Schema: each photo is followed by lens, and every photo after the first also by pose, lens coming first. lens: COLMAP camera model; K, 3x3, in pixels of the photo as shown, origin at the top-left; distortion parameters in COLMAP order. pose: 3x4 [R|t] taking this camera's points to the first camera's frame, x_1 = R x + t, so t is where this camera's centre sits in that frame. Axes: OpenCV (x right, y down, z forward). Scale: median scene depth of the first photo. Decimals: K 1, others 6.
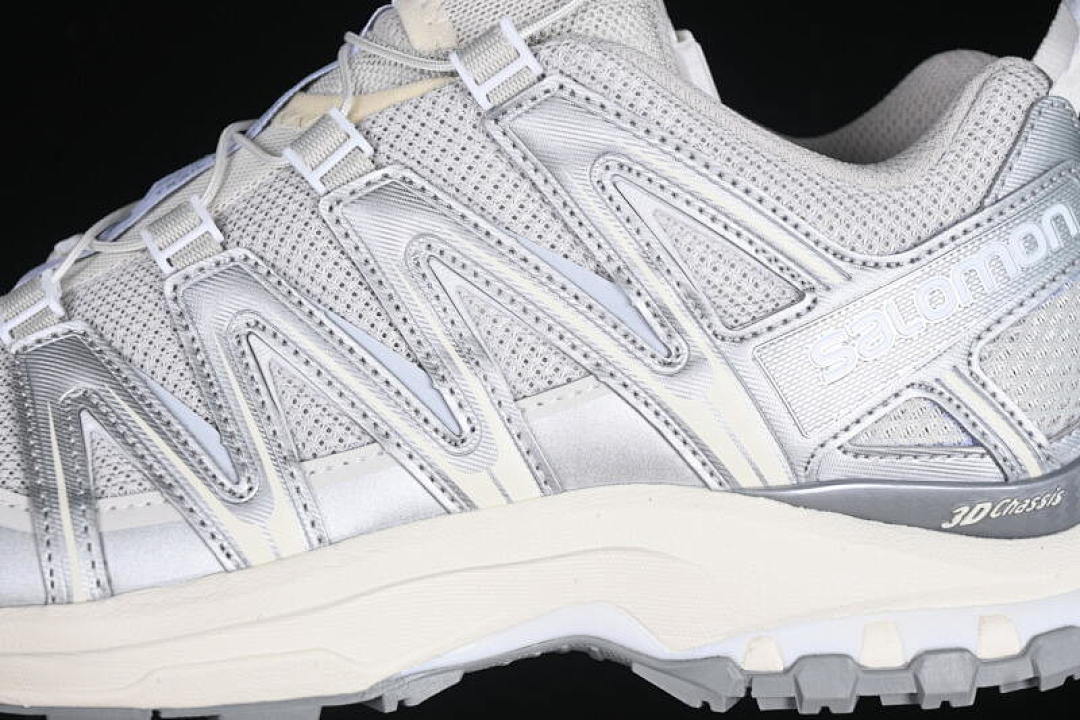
lens RADIAL K [[2464.1, 0, 546.7], [0, 2464.1, 355.7], [0, 0, 1]] dist [-0.014107, 0.000000]
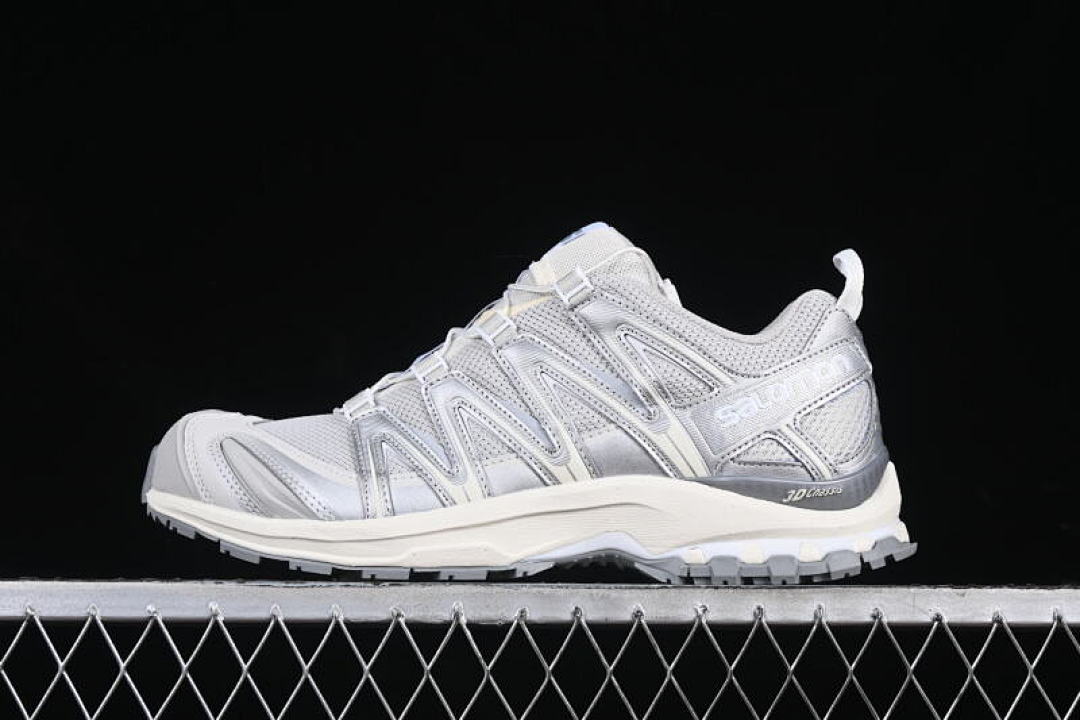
lens RADIAL K [[2464.1, 0, 537.5], [0, 2464.1, 361.8], [0, 0, 1]] dist [-0.014107, 0.000000]
pose [[0.994602, -0.007552, -0.103487, 0.175443], [-0.016439, 0.973283, -0.229018, 0.452373], [0.102452, 0.229483, 0.967906, -1.120483]]
